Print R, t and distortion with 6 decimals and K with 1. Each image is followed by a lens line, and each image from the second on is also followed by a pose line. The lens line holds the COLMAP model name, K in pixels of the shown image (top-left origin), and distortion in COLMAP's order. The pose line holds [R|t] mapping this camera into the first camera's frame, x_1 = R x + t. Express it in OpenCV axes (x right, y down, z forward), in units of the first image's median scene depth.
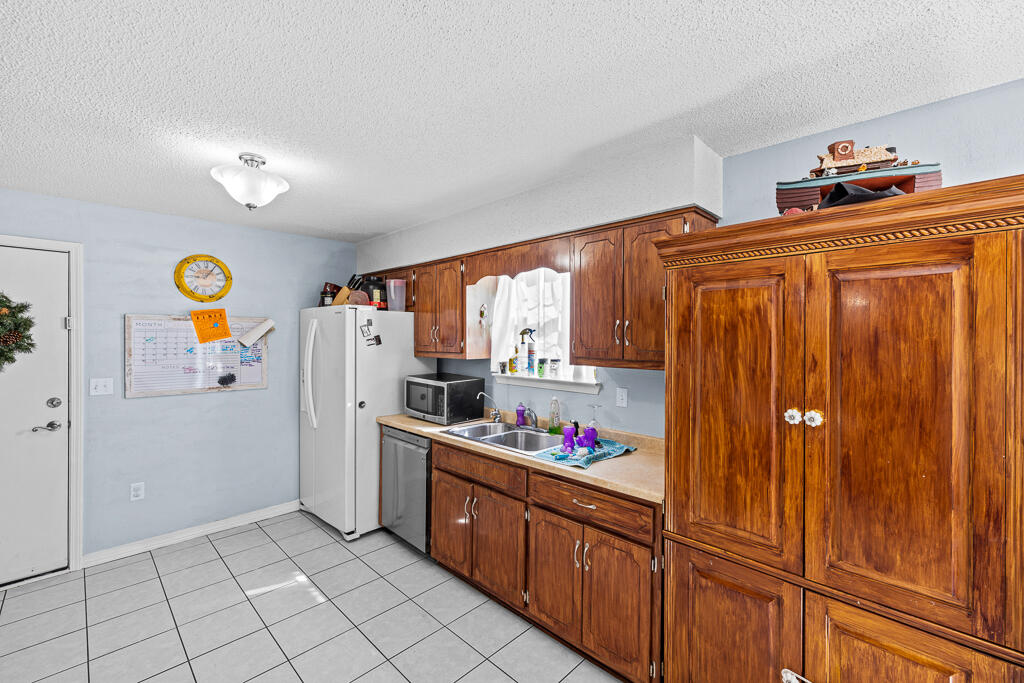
lens RADIAL K [[432.1, 0, 512.0], [0, 432.1, 341.5], [0, 0, 1]] dist [0.001007, 0.000293]
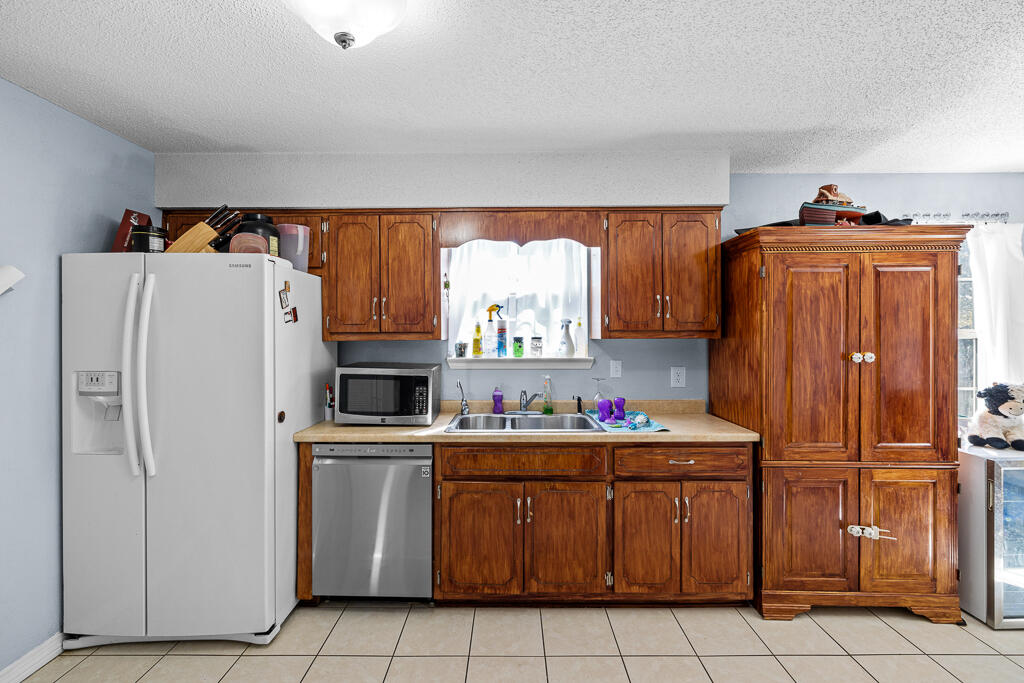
lens RADIAL K [[435.3, 0, 512.0], [0, 435.3, 335.4], [0, 0, 1]] dist [0.000035, 0.000202]
pose [[0.715247, -0.009376, 0.698809, -0.862940], [0.012993, 0.999916, 0.000118, 0.052005], [-0.698751, 0.008995, 0.715308, 0.496982]]
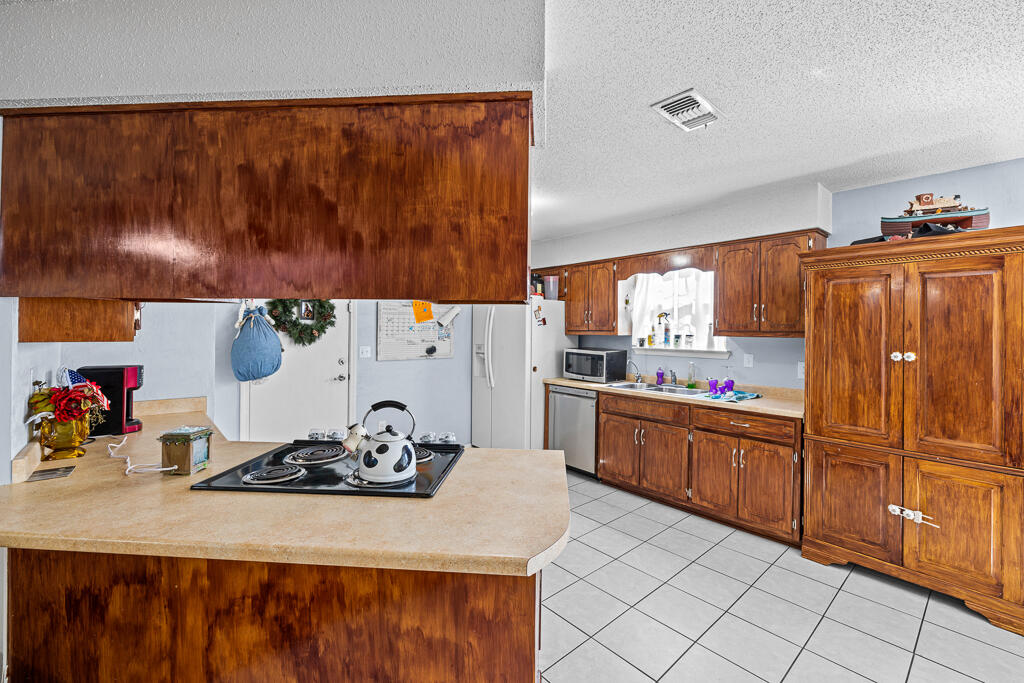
lens RADIAL K [[433.6, 0, 510.4], [0, 433.6, 332.4], [0, 0, 1]] dist [0.002071, 0.000107]
pose [[0.997012, 0.004812, -0.077098, -0.503788], [-0.005271, 0.999970, -0.005753, 0.063027], [0.077068, 0.006142, 0.997007, -0.568388]]
